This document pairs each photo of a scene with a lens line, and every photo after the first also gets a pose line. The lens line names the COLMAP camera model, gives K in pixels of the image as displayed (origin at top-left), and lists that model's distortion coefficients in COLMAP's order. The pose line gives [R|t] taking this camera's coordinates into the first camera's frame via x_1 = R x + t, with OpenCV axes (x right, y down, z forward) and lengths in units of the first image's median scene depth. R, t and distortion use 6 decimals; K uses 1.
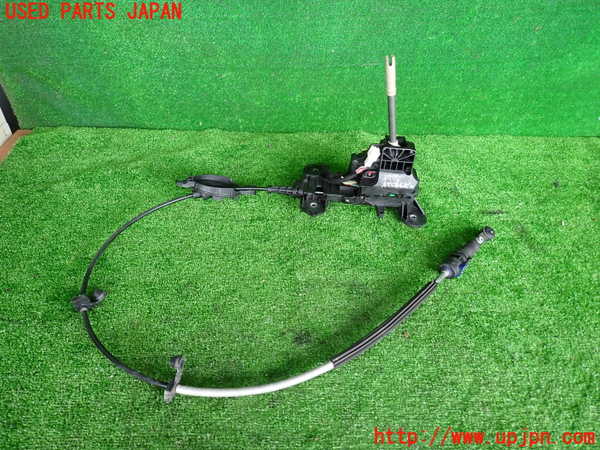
lens RADIAL K [[436.2, 0, 300.0], [0, 436.2, 225.0], [0, 0, 1]] dist [0.007106, -0.001664]
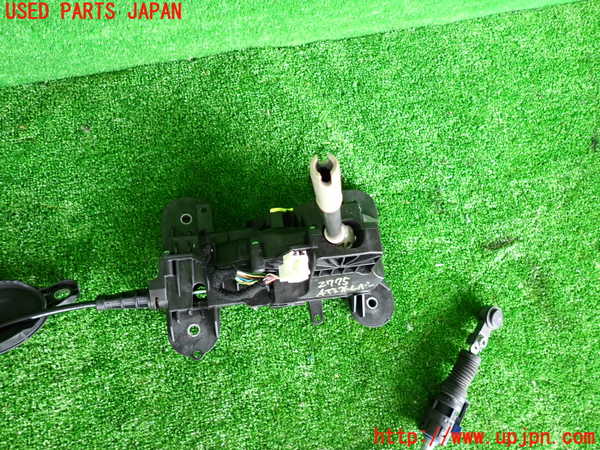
lens RADIAL K [[436.2, 0, 300.0], [0, 436.2, 225.0], [0, 0, 1]] dist [0.007106, -0.001664]
pose [[0.978841, -0.177231, 0.102272, 0.126341], [0.089903, 0.821477, 0.563110, -0.456861], [-0.183815, -0.542001, 0.820029, 0.606970]]
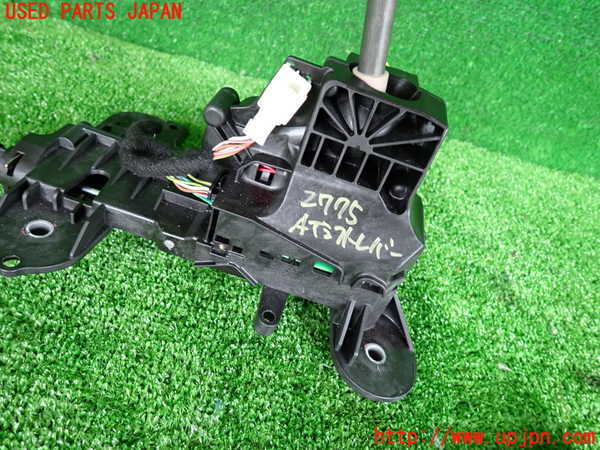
lens RADIAL K [[436.2, 0, 300.0], [0, 436.2, 225.0], [0, 0, 1]] dist [0.007106, -0.001664]
pose [[0.966142, 0.253247, 0.049354, 0.177142], [-0.252410, 0.967356, -0.022615, -0.084539], [-0.053470, 0.009392, 0.998525, 0.719761]]
